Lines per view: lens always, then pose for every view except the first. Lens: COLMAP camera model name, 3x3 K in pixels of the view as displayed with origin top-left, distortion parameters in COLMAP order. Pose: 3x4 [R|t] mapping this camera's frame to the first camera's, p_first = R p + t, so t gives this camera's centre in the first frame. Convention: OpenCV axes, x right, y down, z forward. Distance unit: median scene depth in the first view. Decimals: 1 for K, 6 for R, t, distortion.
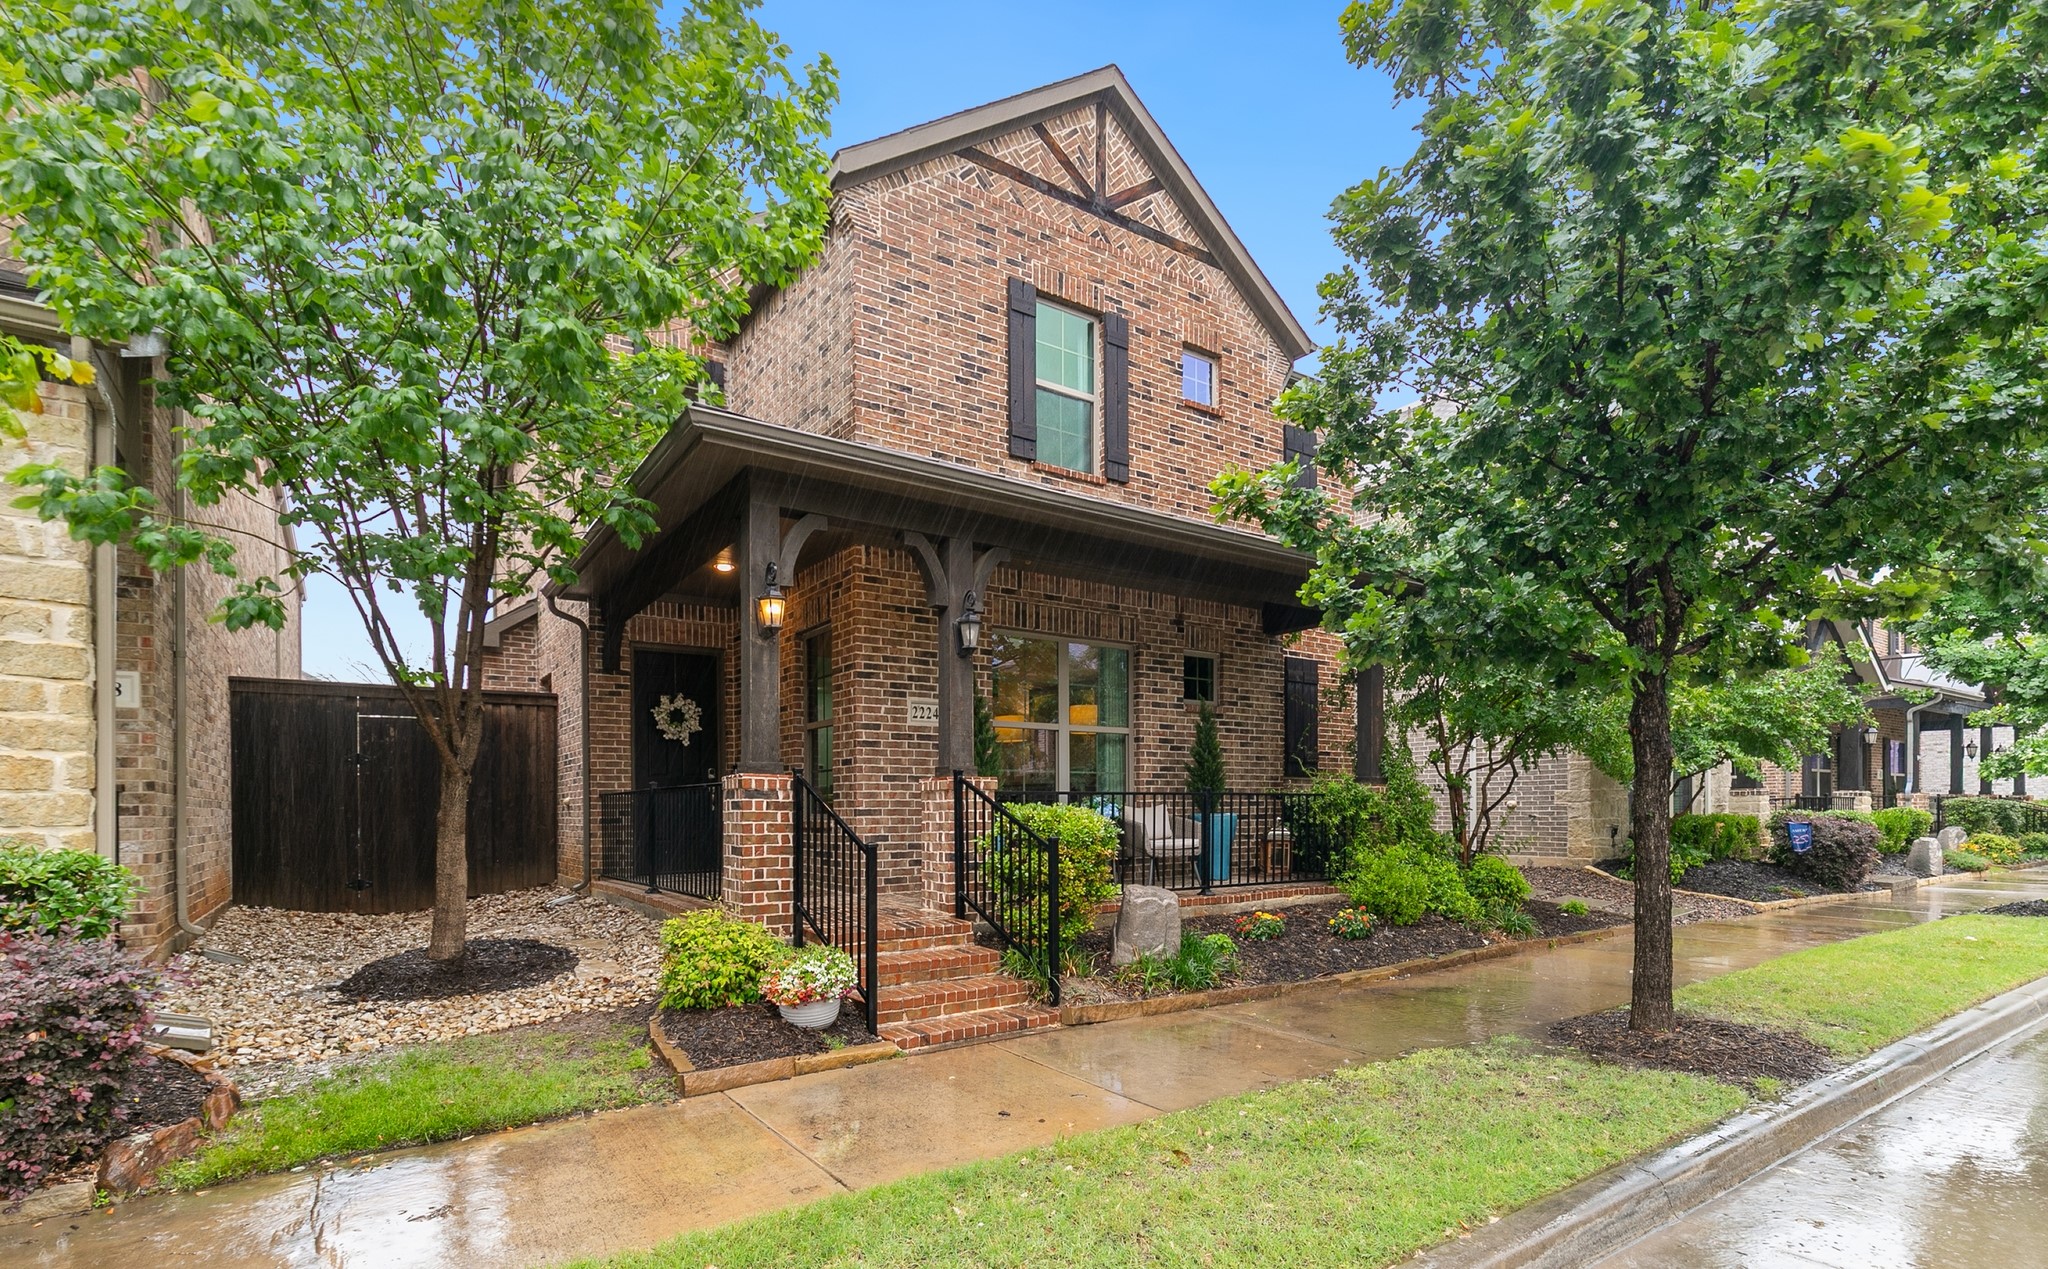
lens RADIAL K [[980.0, 0, 1040.7], [0, 980.0, 813.6], [0, 0, 1]] dist [0.013749, 0.000420]
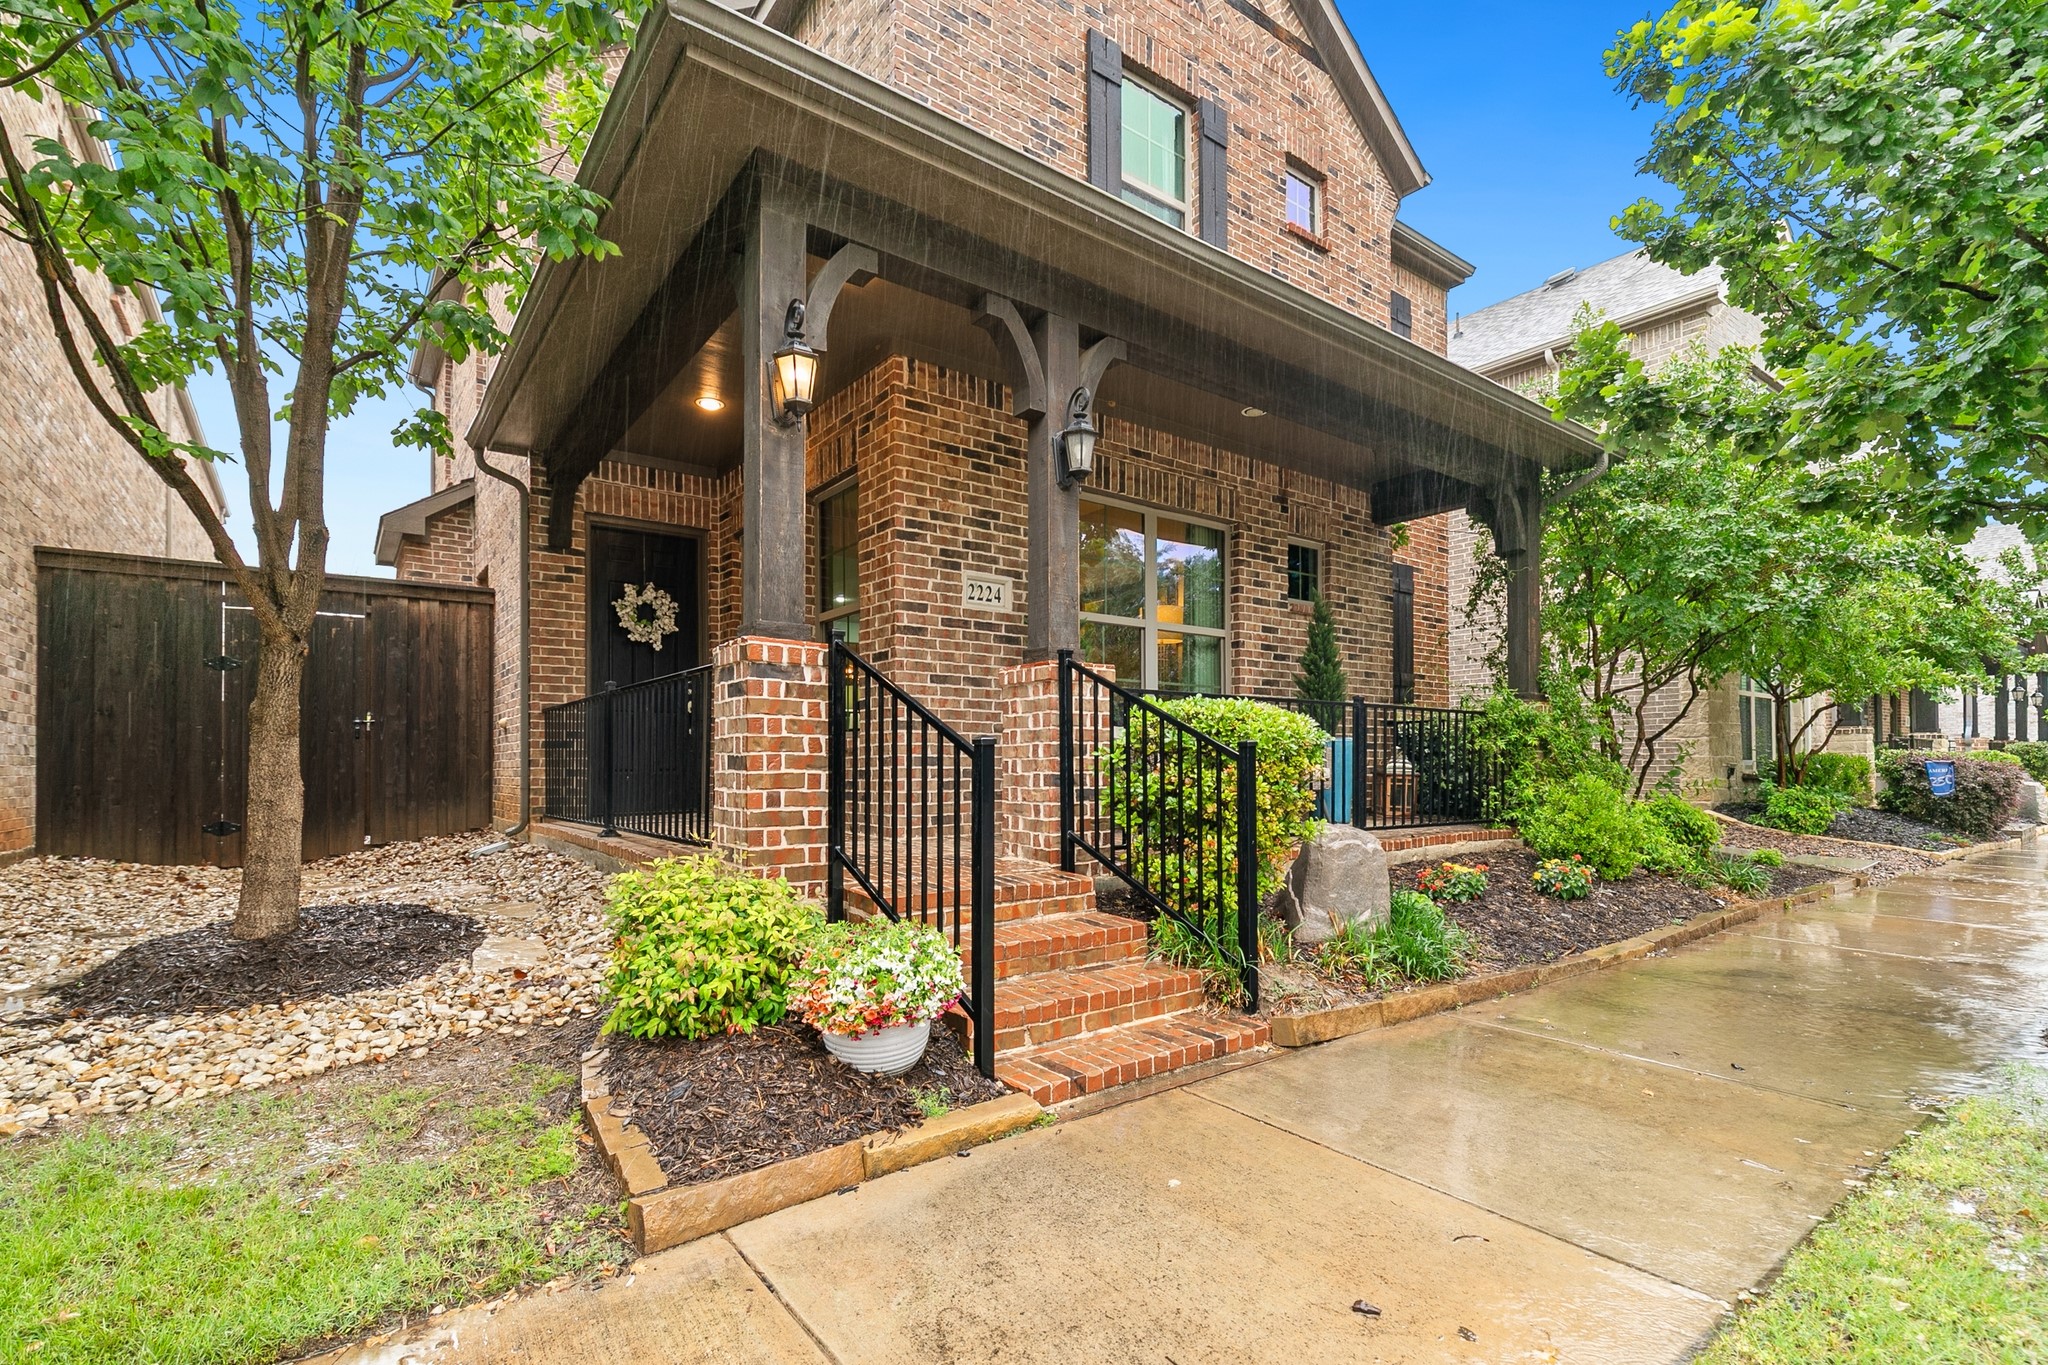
lens RADIAL K [[932.1, 0, 1023.9], [0, 932.1, 759.8], [0, 0, 1]] dist [0.013282, -0.002830]
pose [[0.999684, 0.001598, 0.025070, -0.110924], [-0.001242, 0.999898, -0.014214, 0.034346], [-0.025090, 0.014179, 0.999585, 0.313964]]
